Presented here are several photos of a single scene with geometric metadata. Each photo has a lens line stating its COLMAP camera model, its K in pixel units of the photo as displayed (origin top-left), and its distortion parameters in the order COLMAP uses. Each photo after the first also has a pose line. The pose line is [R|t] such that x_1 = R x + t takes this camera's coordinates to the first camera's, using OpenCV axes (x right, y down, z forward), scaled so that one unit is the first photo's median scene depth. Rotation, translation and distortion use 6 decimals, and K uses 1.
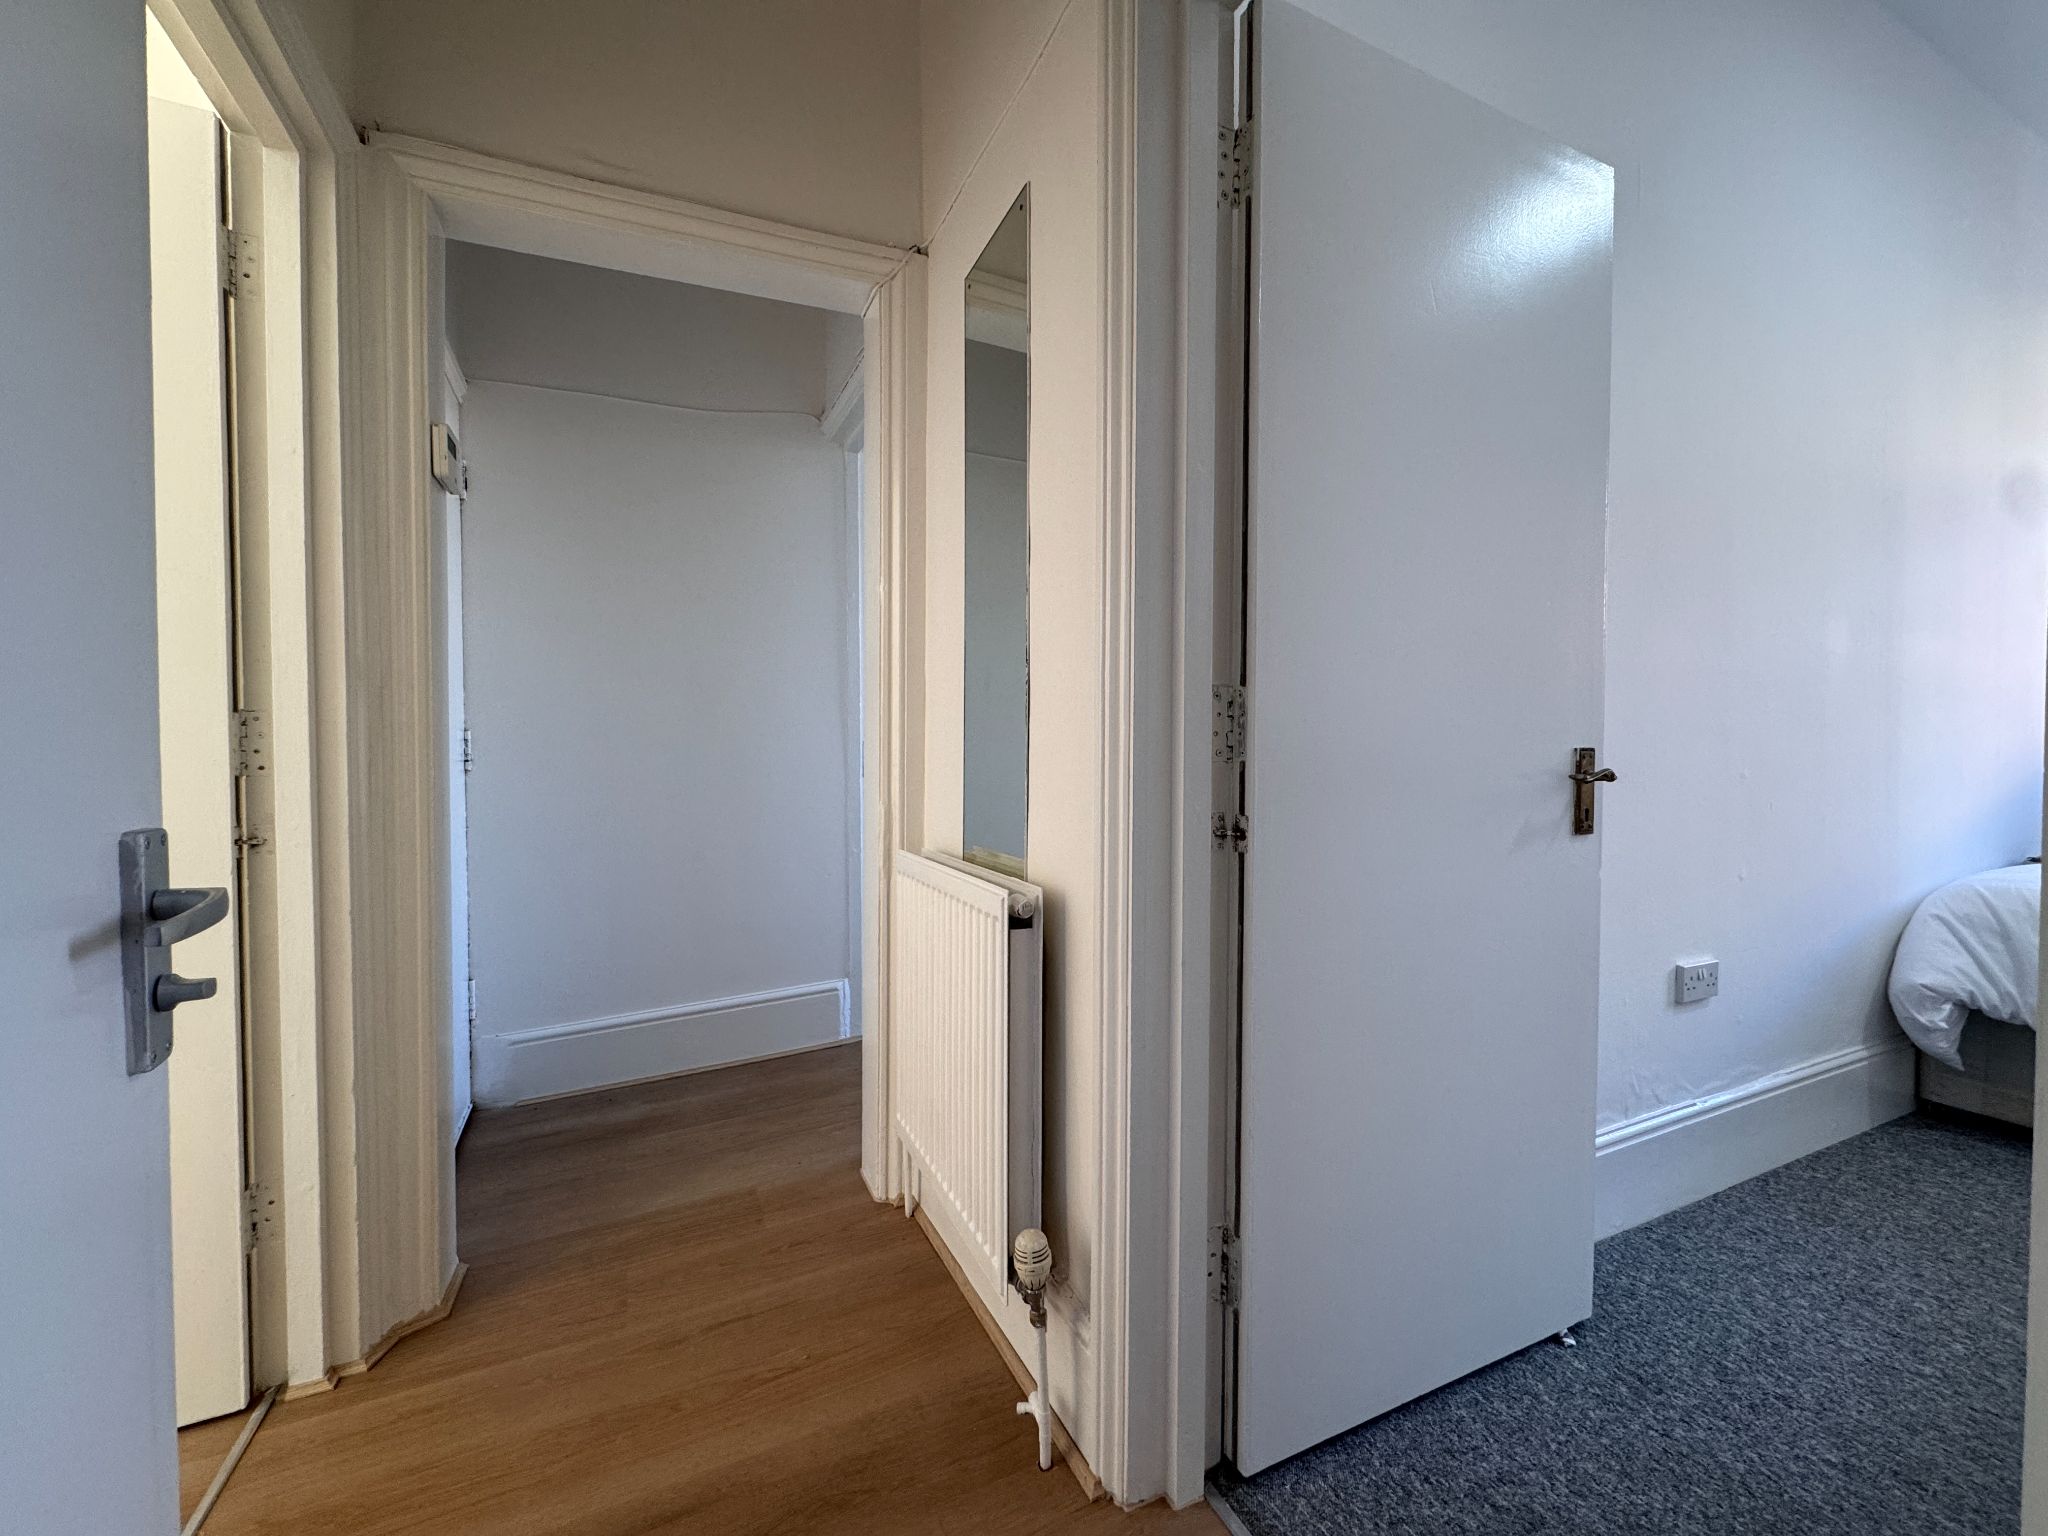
lens RADIAL K [[816.9, 0, 1023.6], [0, 816.9, 778.5], [0, 0, 1]] dist [-0.002153, -0.000085]
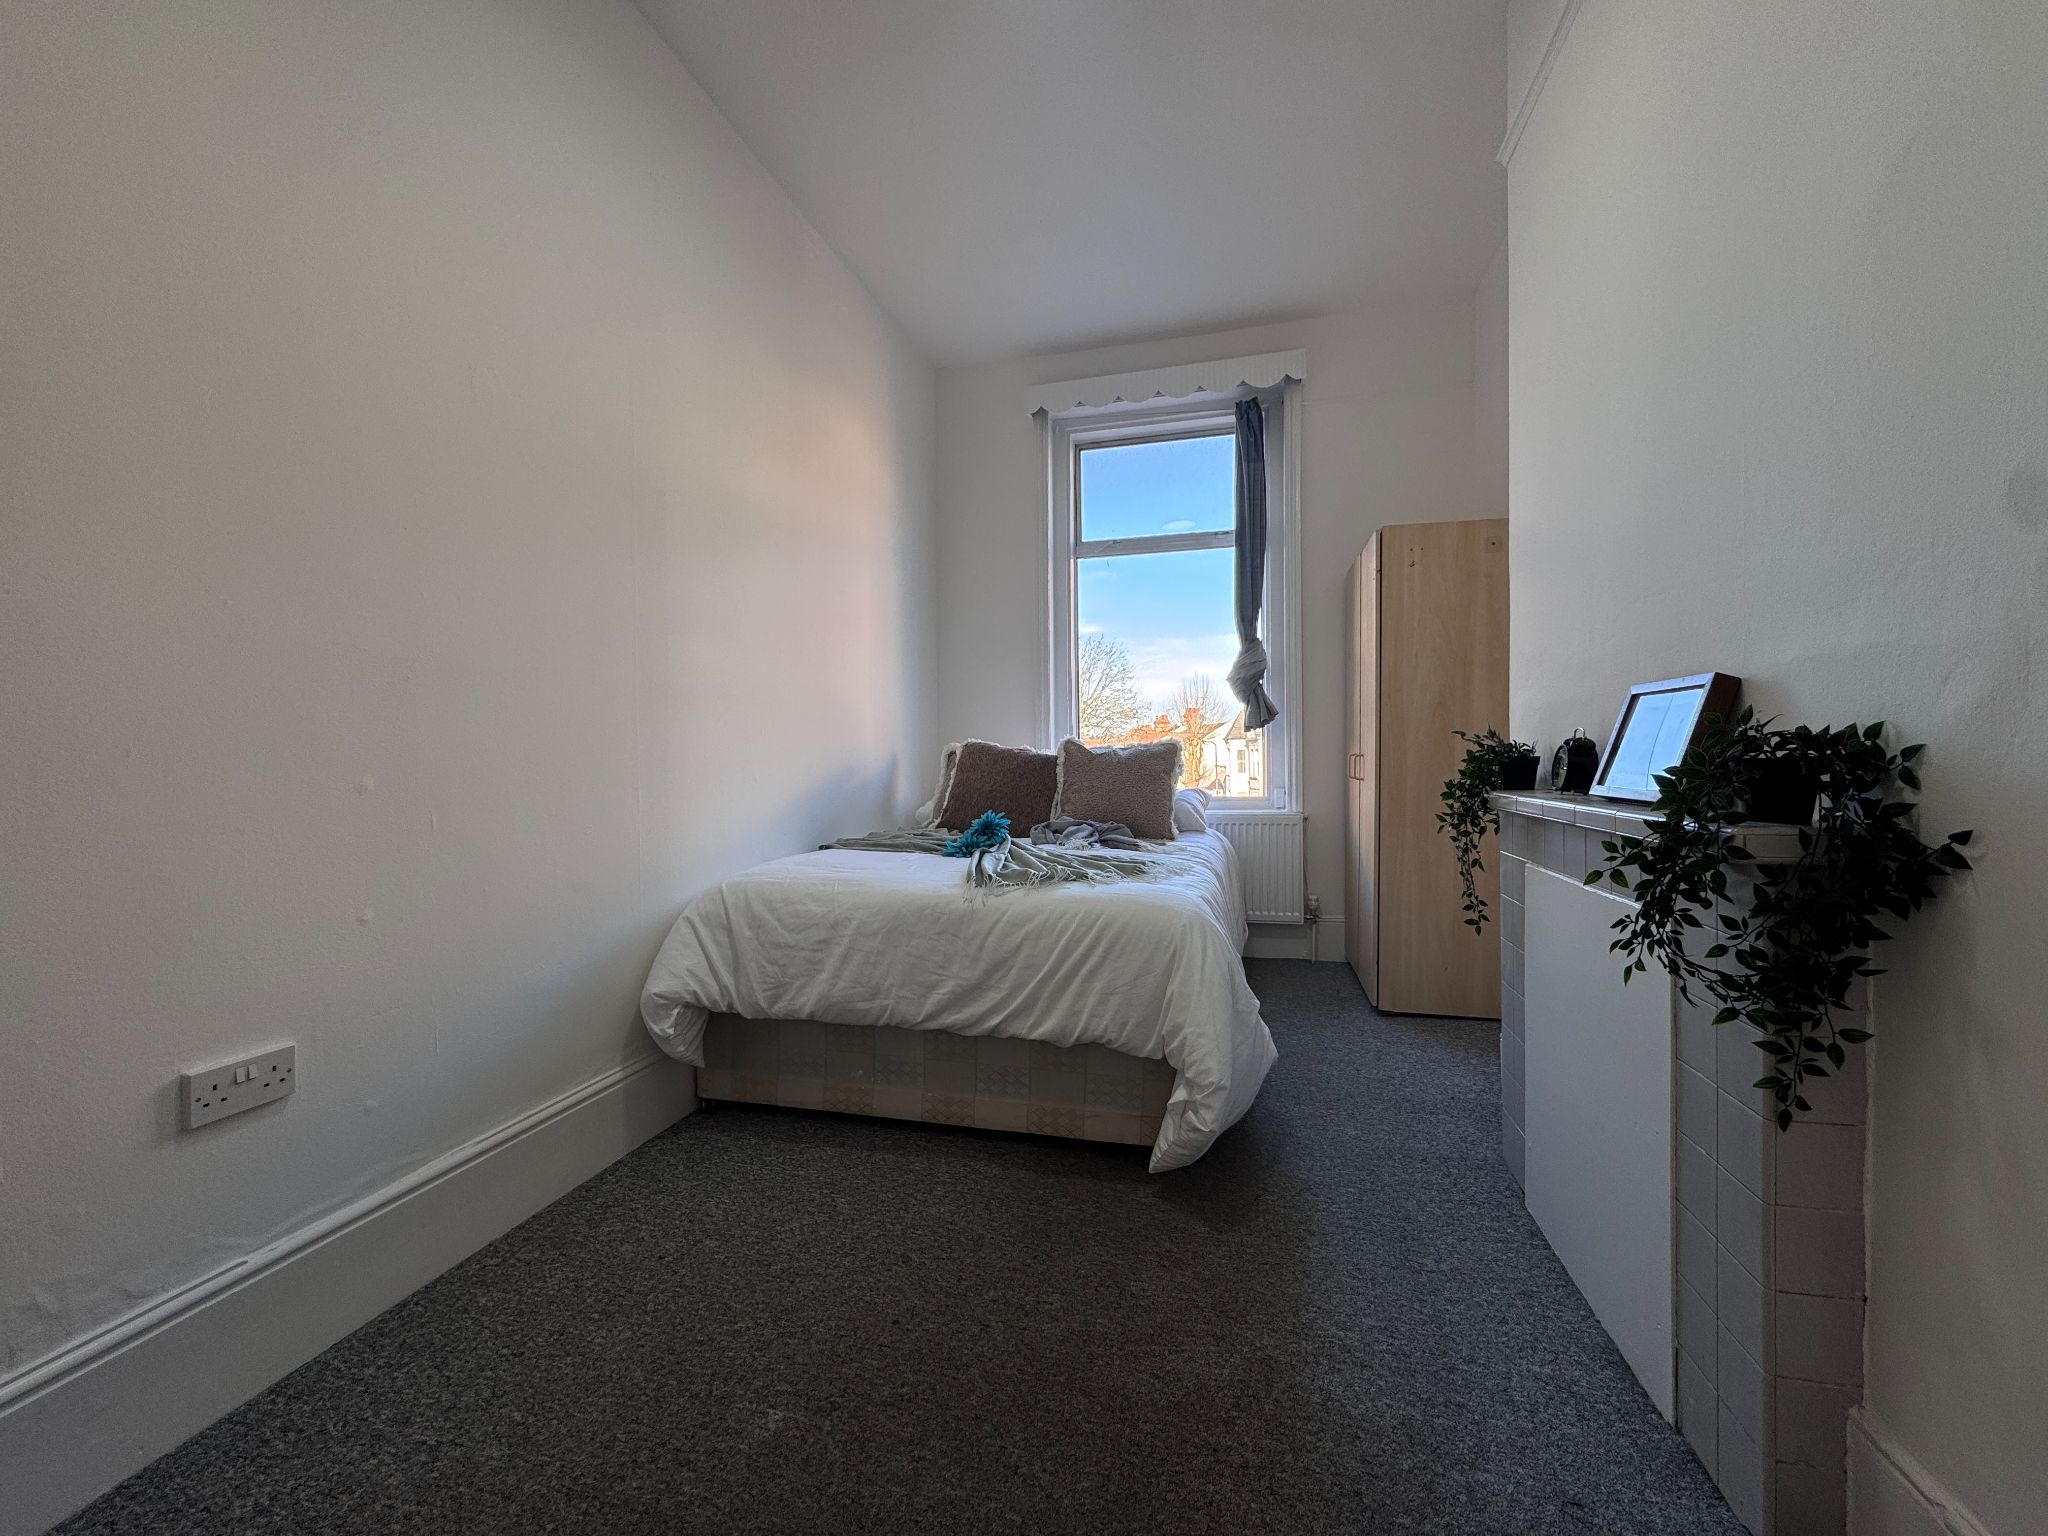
lens RADIAL K [[816.9, 0, 1021.8], [0, 816.9, 758.5], [0, 0, 1]] dist [-0.002153, -0.000085]
pose [[0.632993, -0.002665, 0.774153, 0.627569], [0.025660, 0.999517, -0.017541, -0.001289], [-0.773732, 0.030968, 0.632756, 0.029542]]
